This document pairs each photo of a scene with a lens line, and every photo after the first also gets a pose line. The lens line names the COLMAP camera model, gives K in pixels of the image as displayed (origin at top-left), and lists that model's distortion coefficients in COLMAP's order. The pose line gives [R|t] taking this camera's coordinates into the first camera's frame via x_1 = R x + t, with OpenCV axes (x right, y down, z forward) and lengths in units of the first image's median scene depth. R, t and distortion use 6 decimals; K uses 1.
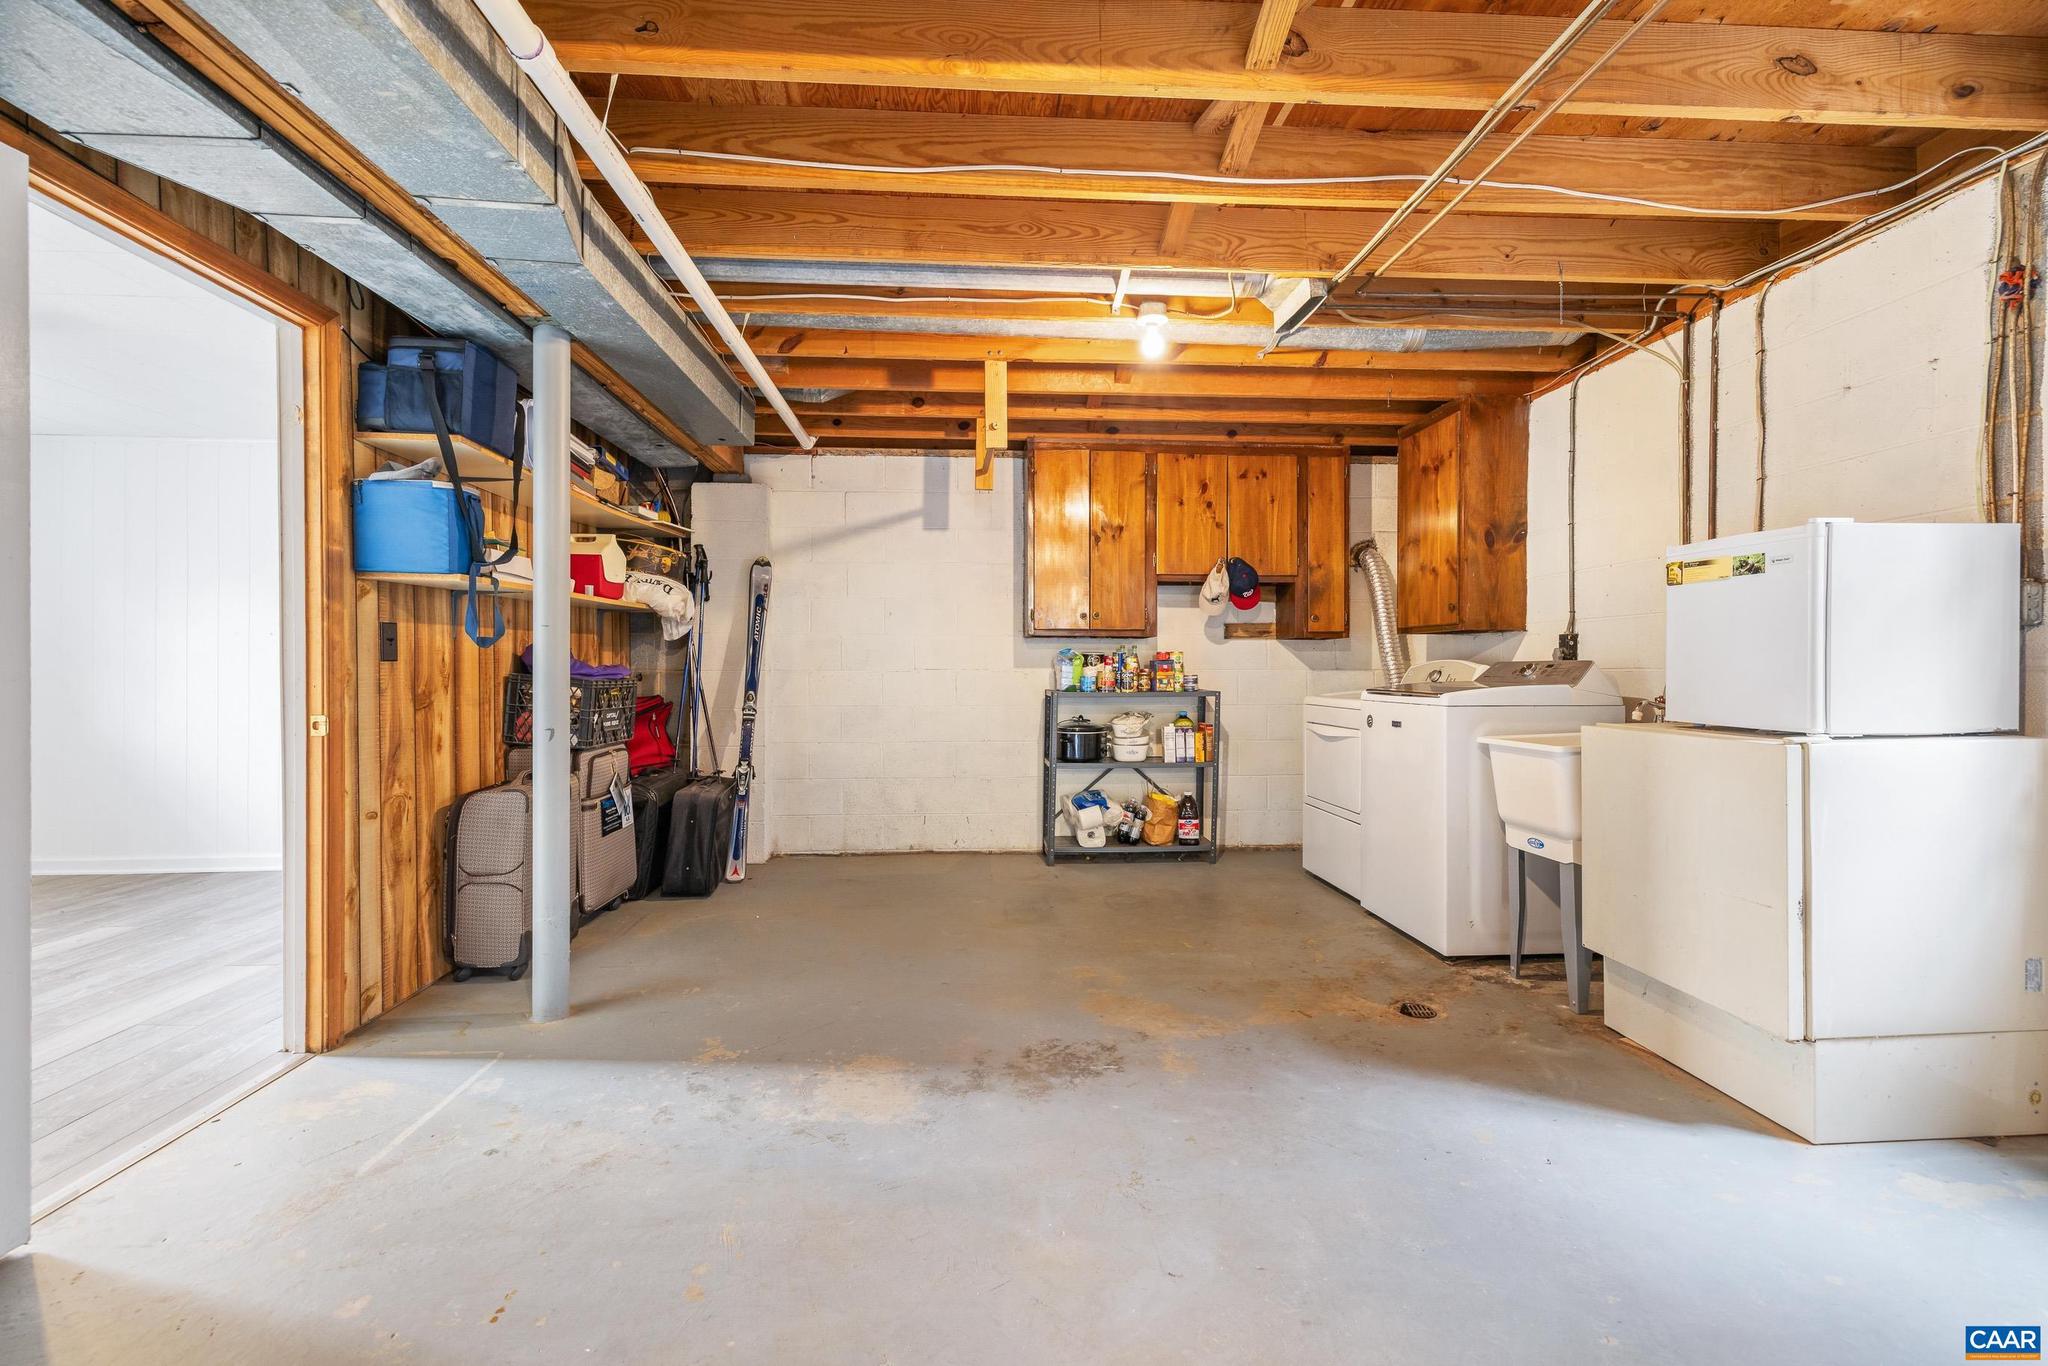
lens RADIAL K [[857.6, 0, 1035.0], [0, 857.6, 676.1], [0, 0, 1]] dist [-0.000166, 0.000449]
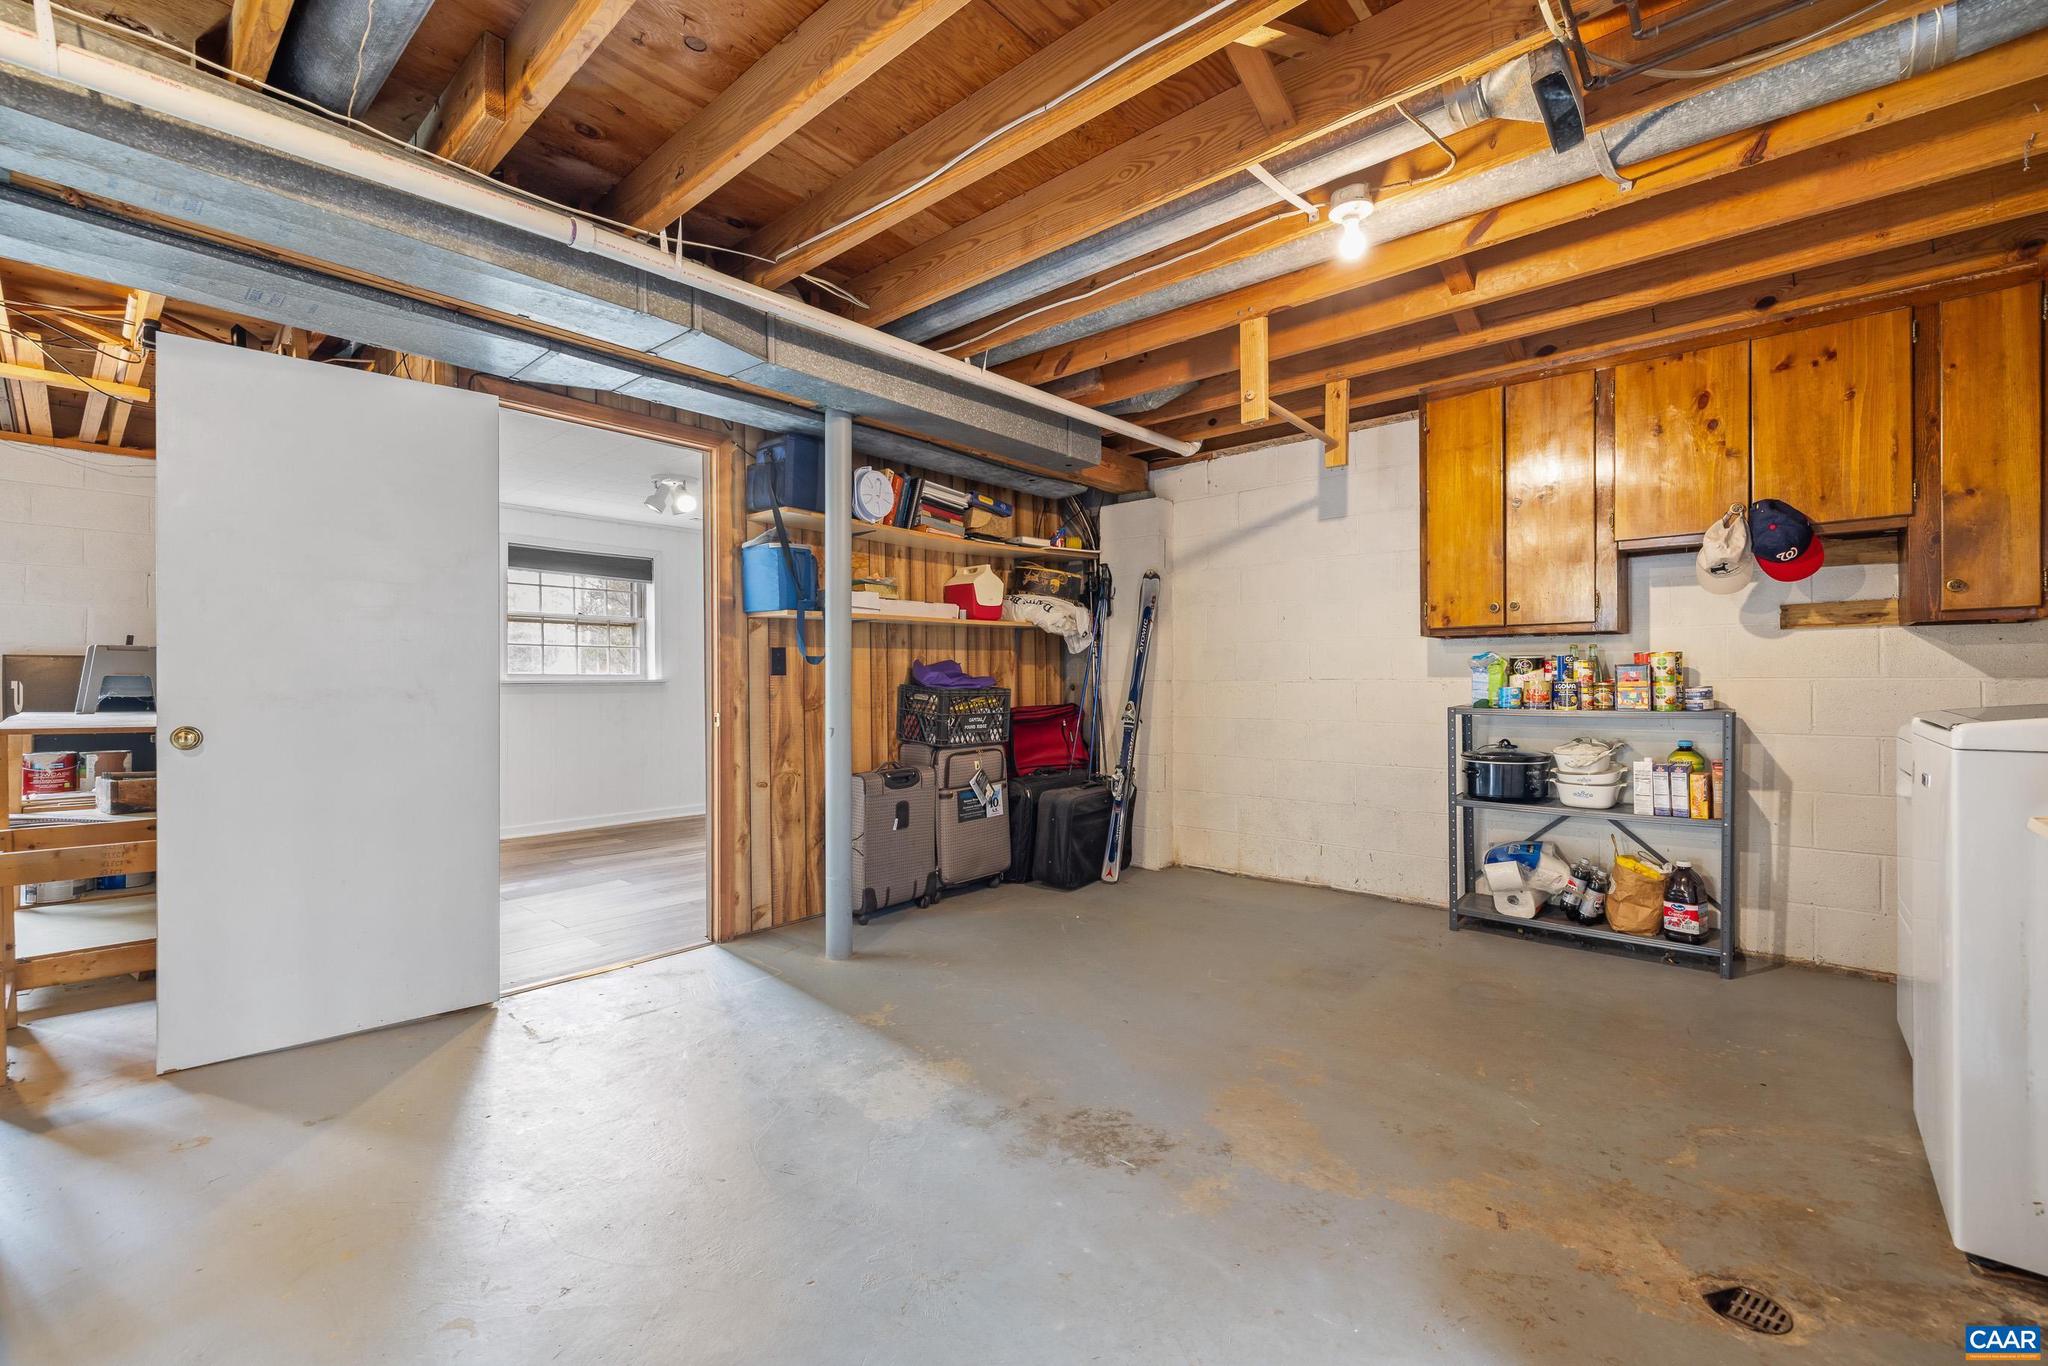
lens RADIAL K [[857.6, 0, 1035.3], [0, 857.6, 685.4], [0, 0, 1]] dist [-0.000166, 0.000449]
pose [[0.708145, 0.000999, -0.706067, 0.401557], [-0.002100, 0.999998, -0.000691, -0.000597], [0.706064, 0.001972, 0.708145, 0.236892]]
